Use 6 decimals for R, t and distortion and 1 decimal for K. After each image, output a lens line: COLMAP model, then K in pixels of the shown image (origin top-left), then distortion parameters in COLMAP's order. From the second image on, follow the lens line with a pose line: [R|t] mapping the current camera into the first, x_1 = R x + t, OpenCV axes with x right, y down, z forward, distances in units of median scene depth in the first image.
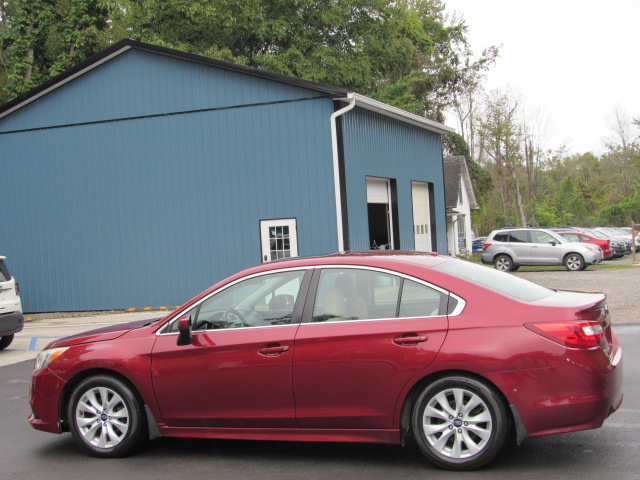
lens RADIAL K [[1009.2, 0, 317.8], [0, 1009.2, 255.4], [0, 0, 1]] dist [-0.097533, 0.000000]
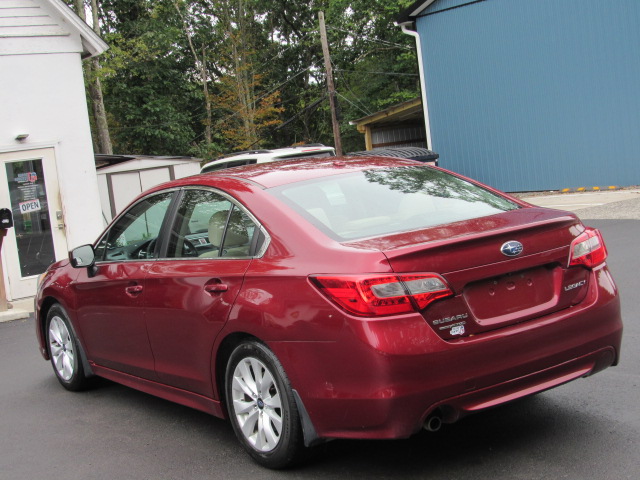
lens RADIAL K [[1009.2, 0, 325.3], [0, 1009.2, 241.7], [0, 0, 1]] dist [-0.097533, 0.000000]
pose [[0.817332, 0.016384, -0.575933, 0.168723], [0.053335, 0.993152, 0.103943, -0.007005], [0.573693, -0.115674, 0.810862, 0.124972]]
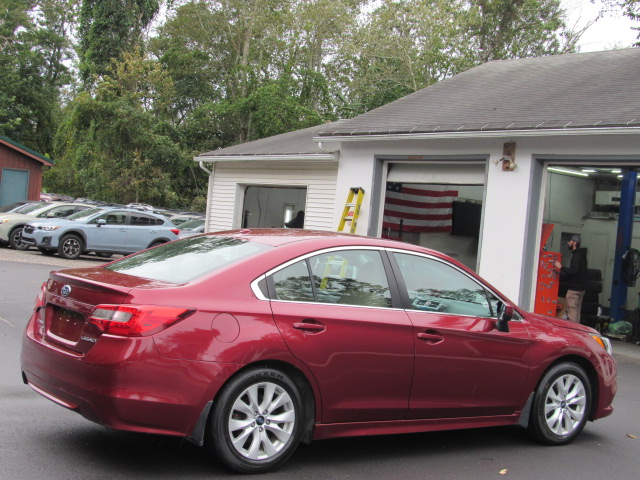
lens RADIAL K [[1009.2, 0, 308.8], [0, 1009.2, 244.8], [0, 0, 1]] dist [-0.097533, 0.000000]
pose [[-0.582596, 0.023235, -0.812430, 0.260146], [-0.078225, 0.993348, 0.084505, -0.022113], [0.808989, 0.112785, -0.576903, 0.499306]]
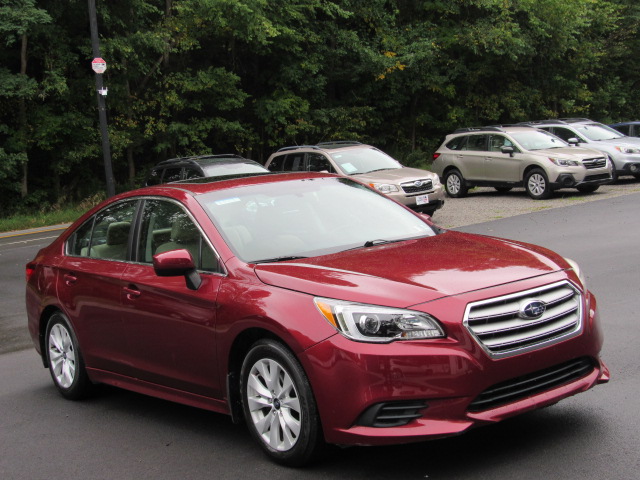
lens RADIAL K [[1009.2, 0, 326.9], [0, 1009.2, 228.6], [0, 0, 1]] dist [-0.097533, 0.000000]
pose [[-0.824131, 0.107676, 0.556070, -0.172414], [0.167150, 0.984275, 0.057134, 0.002399], [-0.541173, 0.140033, -0.829170, 0.550674]]
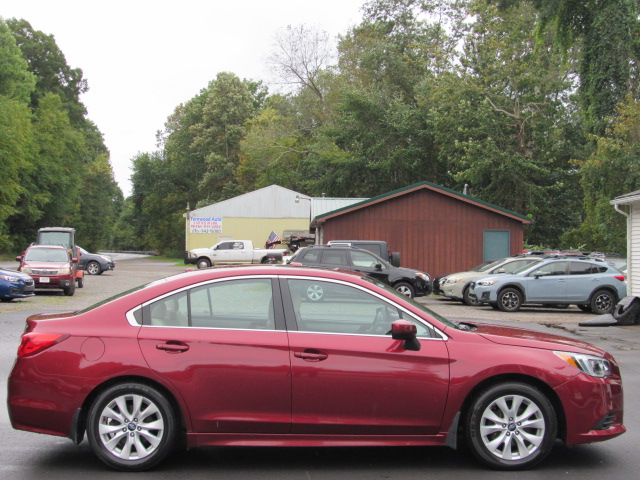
lens RADIAL K [[1009.2, 0, 313.3], [0, 1009.2, 257.6], [0, 0, 1]] dist [-0.097533, 0.000000]
pose [[-0.940614, 0.055403, -0.334928, 0.110422], [0.041616, 0.997970, 0.048209, -0.018922], [0.336919, 0.031408, -0.941010, 0.647963]]
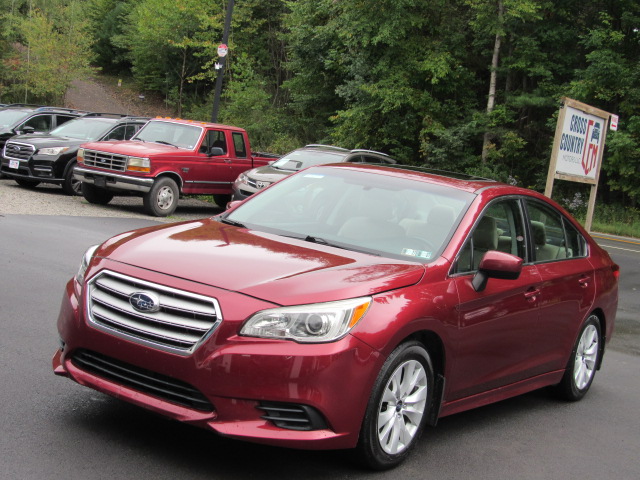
lens RADIAL K [[1009.2, 0, 315.4], [0, 1009.2, 231.5], [0, 0, 1]] dist [-0.097533, 0.000000]
pose [[0.237346, 0.010717, 0.971366, -0.273073], [-0.132012, 0.991019, 0.021323, 0.014143], [-0.962413, -0.133293, 0.236629, 0.292796]]
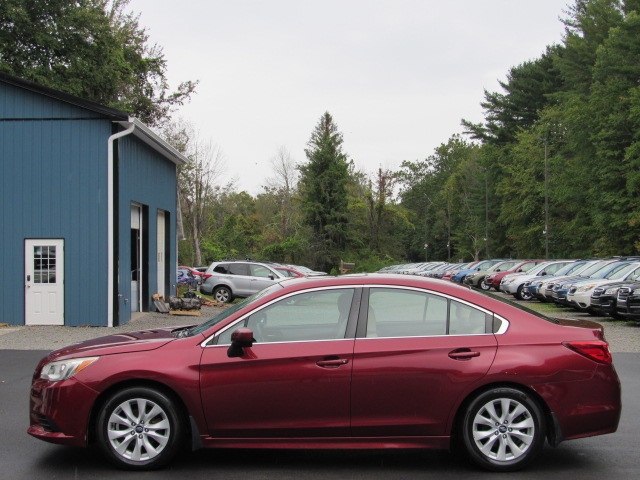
lens RADIAL K [[1009.2, 0, 316.4], [0, 1009.2, 242.8], [0, 0, 1]] dist [-0.097533, 0.000000]
pose [[0.935607, 0.058524, 0.348158, -0.129510], [-0.042969, 0.997710, -0.052239, 0.007280], [-0.350418, 0.033915, 0.935979, 0.003842]]
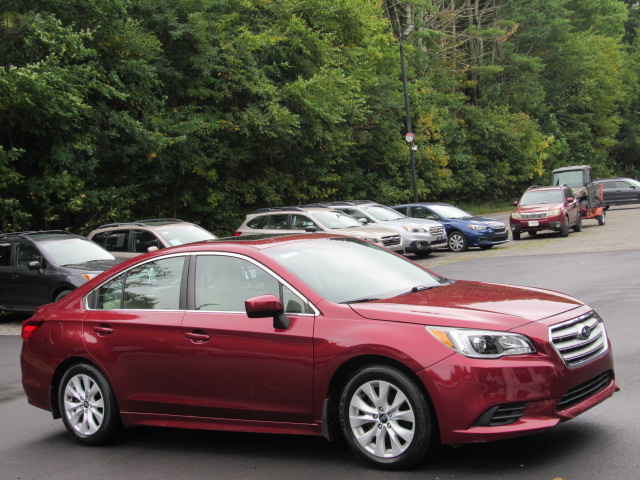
lens RADIAL K [[1009.2, 0, 323.2], [0, 1009.2, 236.6], [0, 0, 1]] dist [-0.097533, 0.000000]
pose [[-0.943514, 0.146536, 0.297166, -0.110213], [0.161821, 0.986441, 0.027364, -0.005514], [-0.289127, 0.073906, -0.954434, 0.628245]]
